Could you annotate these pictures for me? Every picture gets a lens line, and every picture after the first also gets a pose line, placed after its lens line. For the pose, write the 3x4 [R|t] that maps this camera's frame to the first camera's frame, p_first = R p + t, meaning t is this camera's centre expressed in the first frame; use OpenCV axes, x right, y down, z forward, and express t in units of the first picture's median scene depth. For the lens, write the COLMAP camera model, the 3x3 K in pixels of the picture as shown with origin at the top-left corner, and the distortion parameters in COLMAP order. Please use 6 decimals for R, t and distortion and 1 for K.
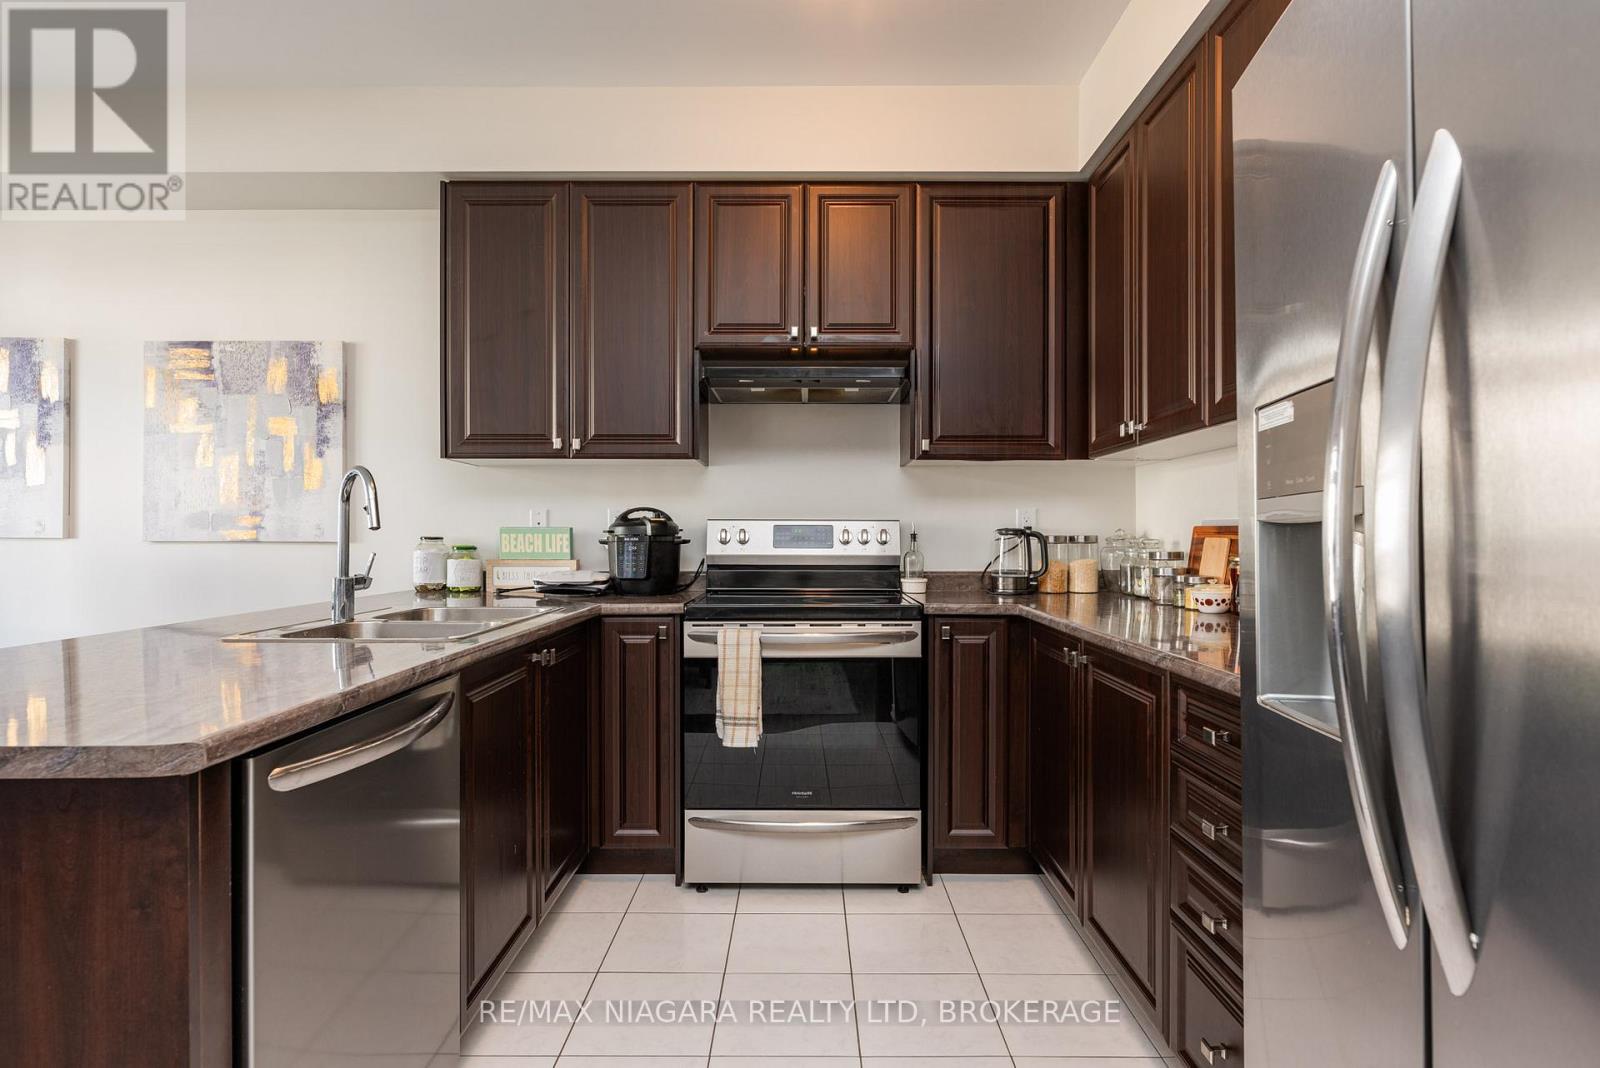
lens RADIAL K [[852.7, 0, 791.1], [0, 852.7, 559.2], [0, 0, 1]] dist [0.002815, 0.001106]
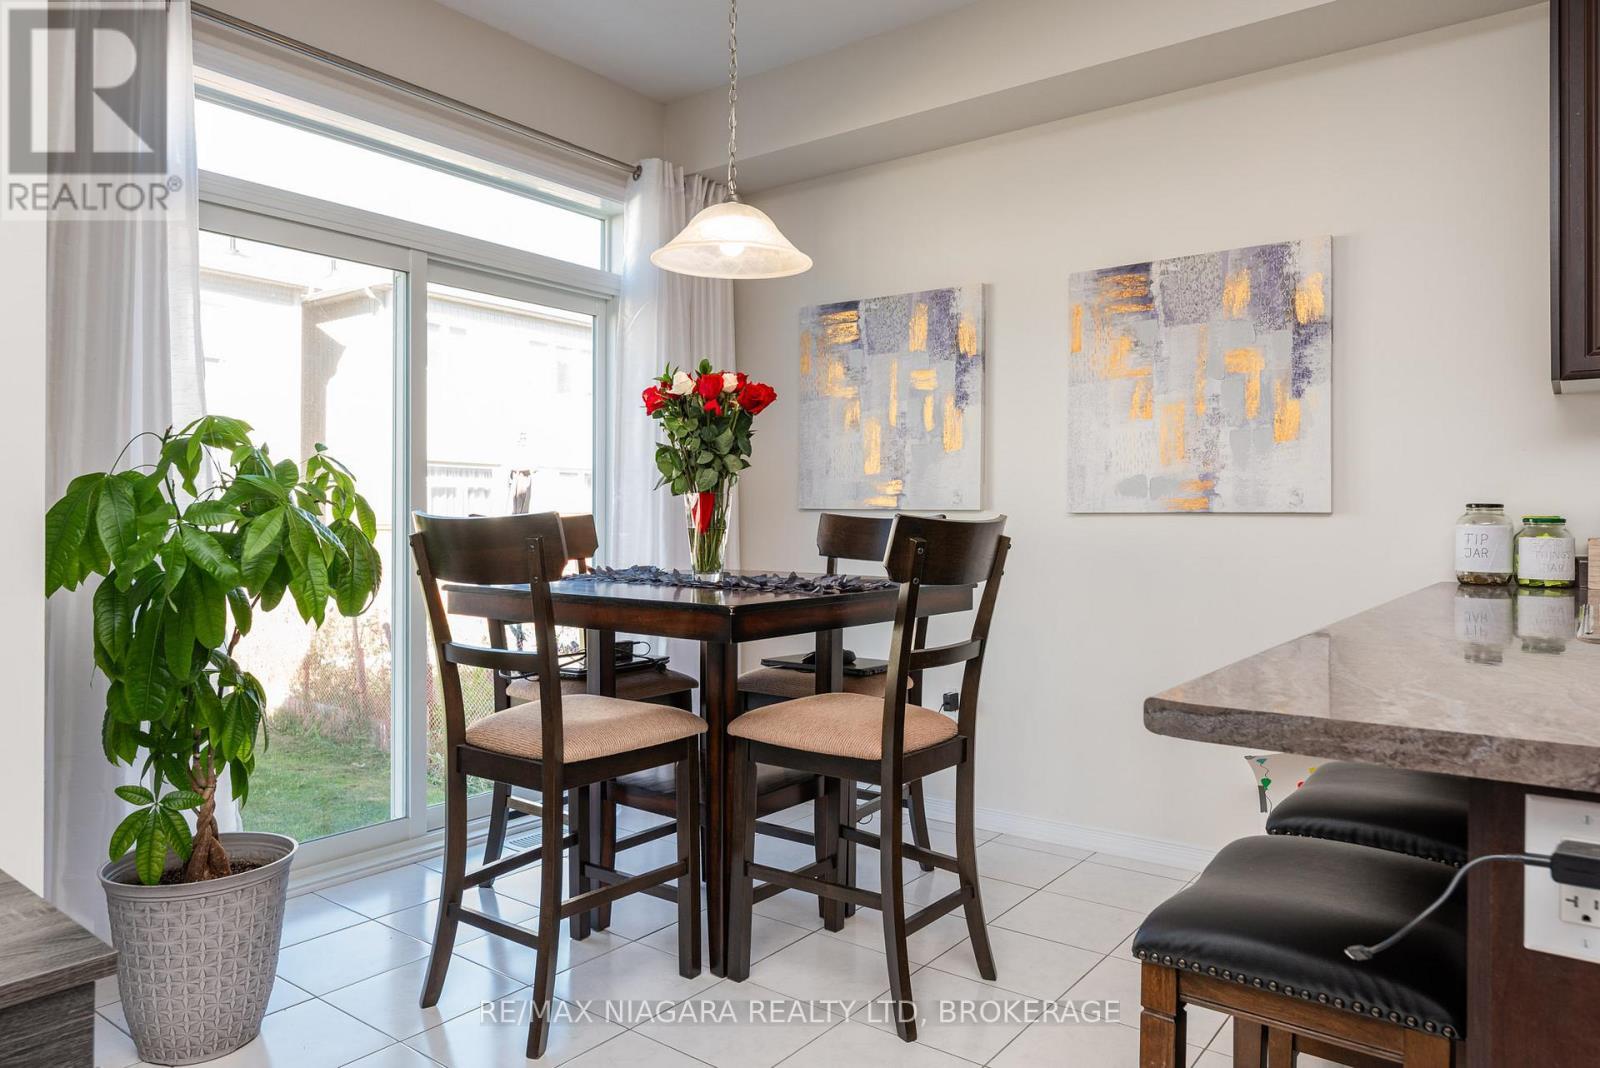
lens RADIAL K [[1052.2, 0, 799.3], [0, 1052.2, 522.4], [0, 0, 1]] dist [-0.004415, 0.004783]
pose [[0.810253, -0.001154, -0.586079, -0.368152], [-0.002088, 0.999986, -0.004855, -0.006231], [0.586076, 0.005158, 0.810239, 0.011819]]
